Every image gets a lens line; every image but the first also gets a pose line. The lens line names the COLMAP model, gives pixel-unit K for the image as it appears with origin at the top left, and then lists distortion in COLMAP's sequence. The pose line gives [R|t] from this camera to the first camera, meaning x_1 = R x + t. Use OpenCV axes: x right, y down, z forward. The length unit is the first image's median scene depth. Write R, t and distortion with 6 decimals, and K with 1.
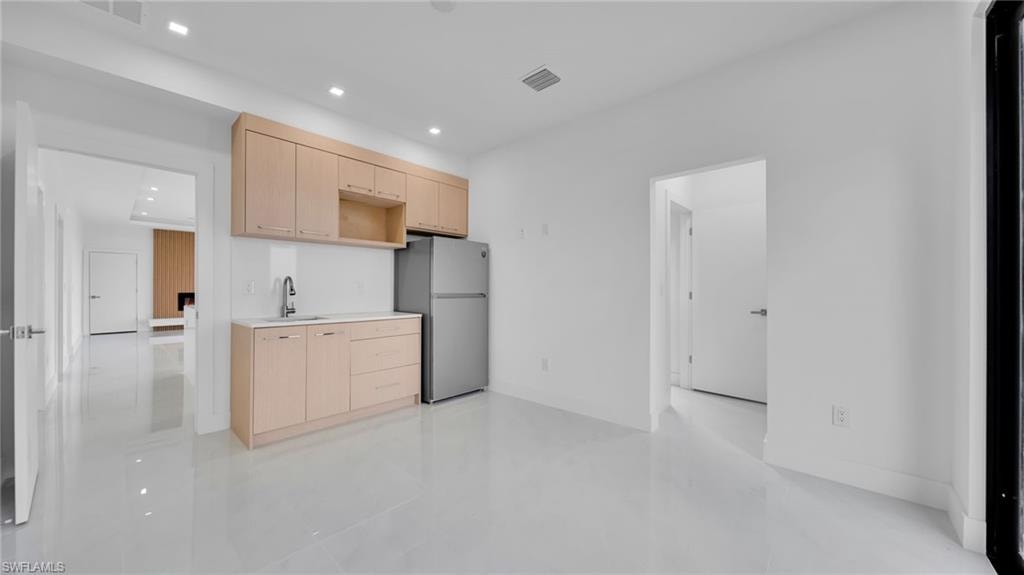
lens RADIAL K [[370.0, 0, 519.9], [0, 370.0, 285.7], [0, 0, 1]] dist [0.002258, 0.000043]
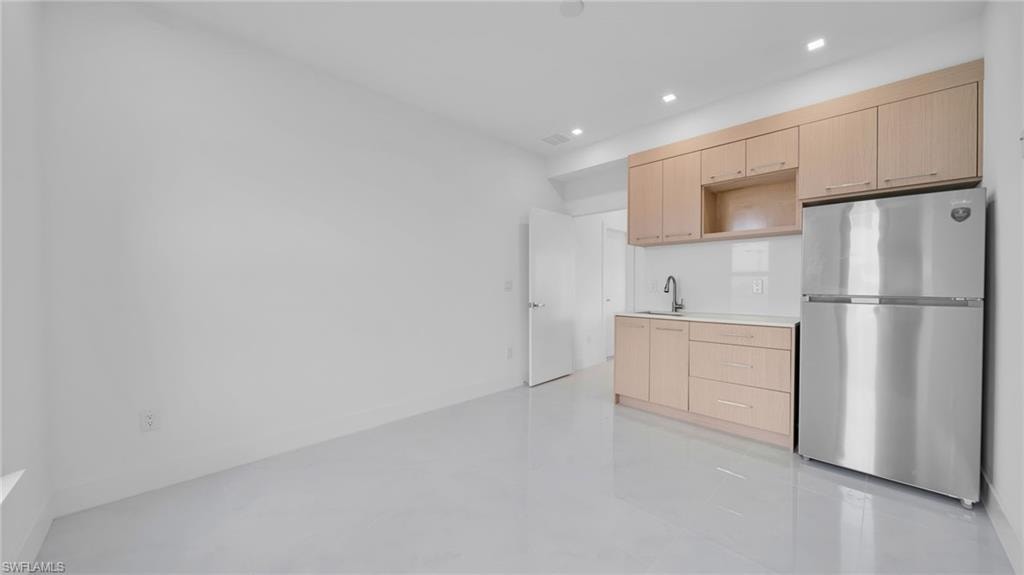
lens RADIAL K [[360.8, 0, 517.7], [0, 360.8, 286.9], [0, 0, 1]] dist [0.000439, -0.001003]
pose [[-0.079639, -0.000174, -0.996824, 0.505006], [0.005337, 0.999986, -0.000601, 0.006530], [0.996809, -0.005368, -0.079637, 0.598799]]
